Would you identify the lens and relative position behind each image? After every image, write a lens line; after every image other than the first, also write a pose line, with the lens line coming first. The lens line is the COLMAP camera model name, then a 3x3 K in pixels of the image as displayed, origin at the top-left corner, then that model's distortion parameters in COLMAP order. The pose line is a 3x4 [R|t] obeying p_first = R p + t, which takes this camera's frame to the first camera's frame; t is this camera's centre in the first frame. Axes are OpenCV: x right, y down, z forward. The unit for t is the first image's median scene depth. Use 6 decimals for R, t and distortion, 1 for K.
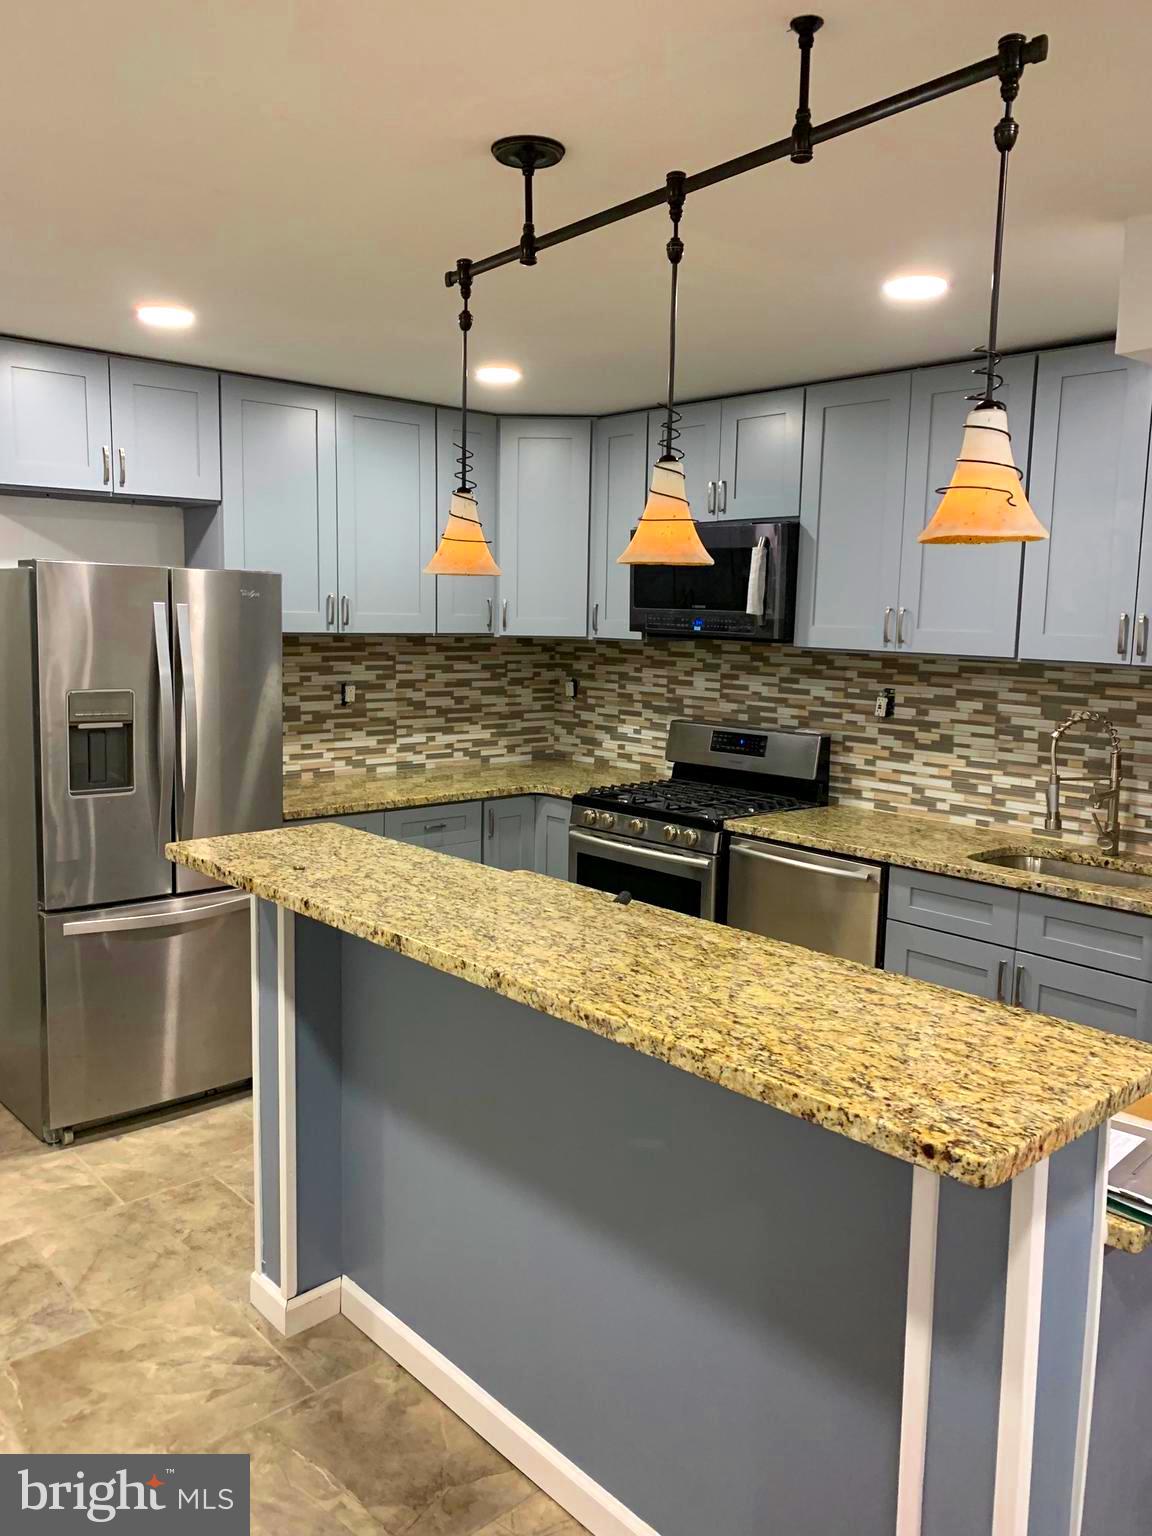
lens RADIAL K [[1164.6, 0, 577.6], [0, 1164.6, 744.2], [0, 0, 1]] dist [0.065153, -0.001711]
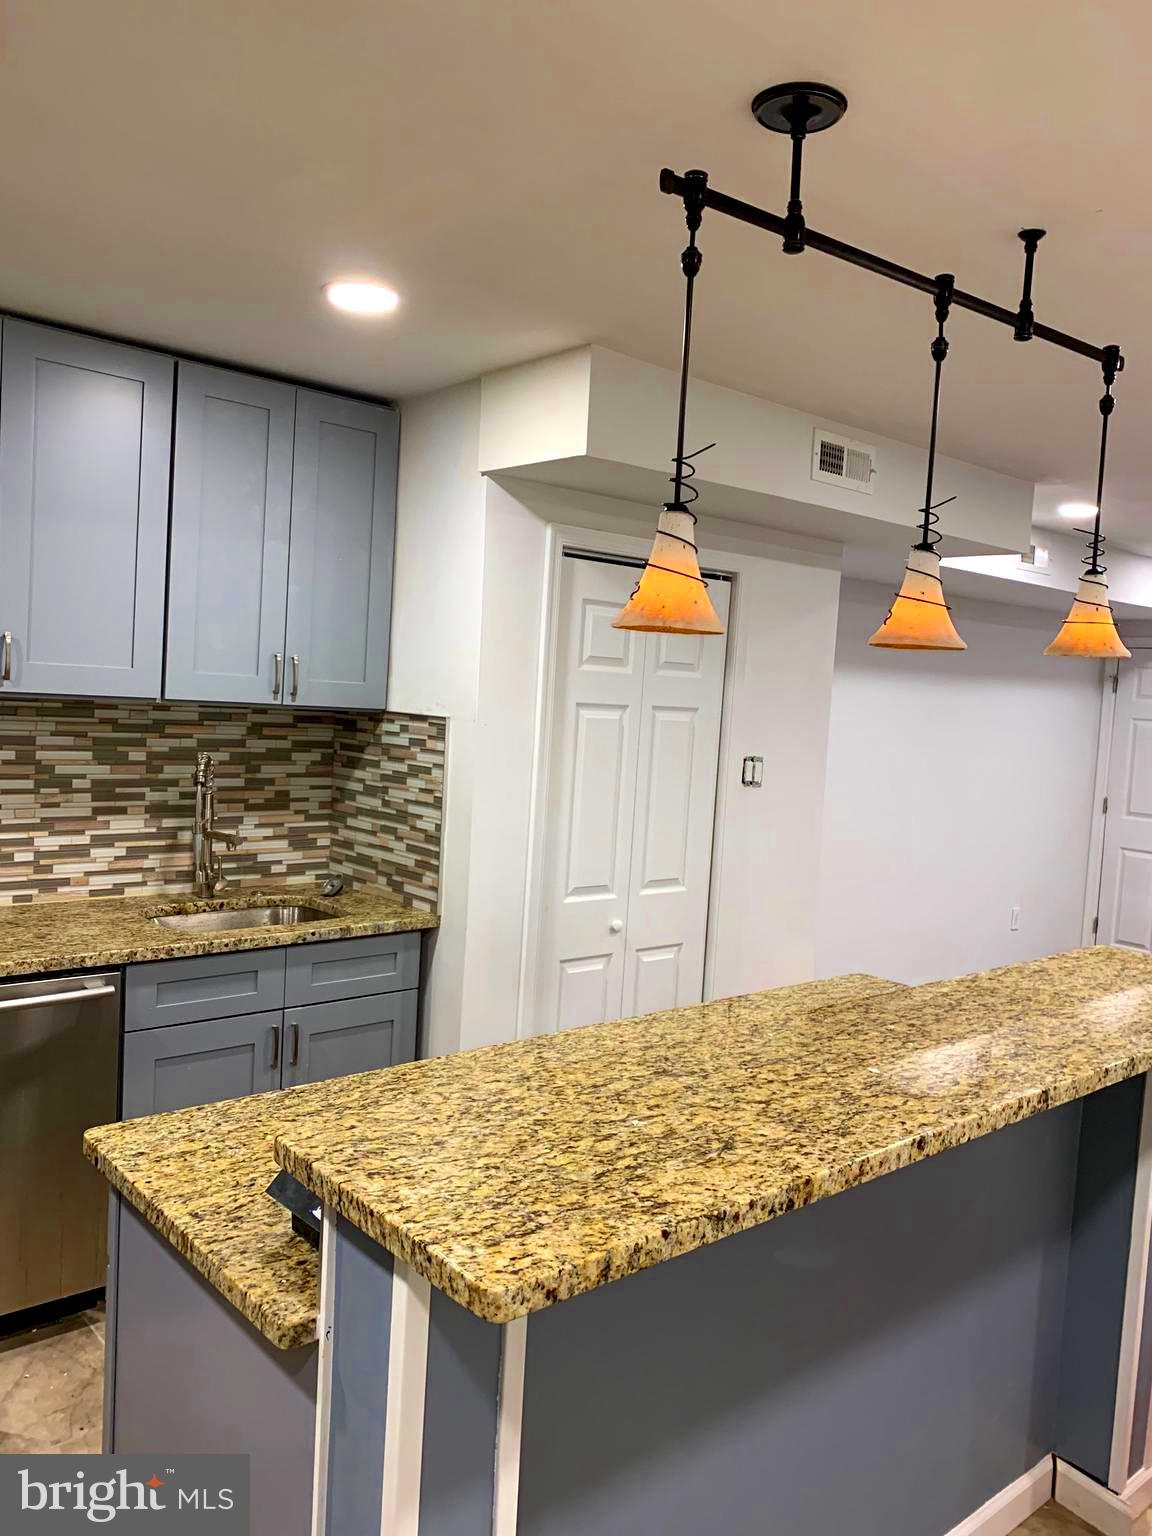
lens RADIAL K [[1177.2, 0, 576.0], [0, 1177.2, 768.0], [0, 0, 1]] dist [0.005873, -0.001122]
pose [[0.030003, -0.092944, 0.995219, -0.496132], [0.058678, 0.994114, 0.091072, -0.082666], [-0.997826, 0.055665, 0.035281, 0.652278]]
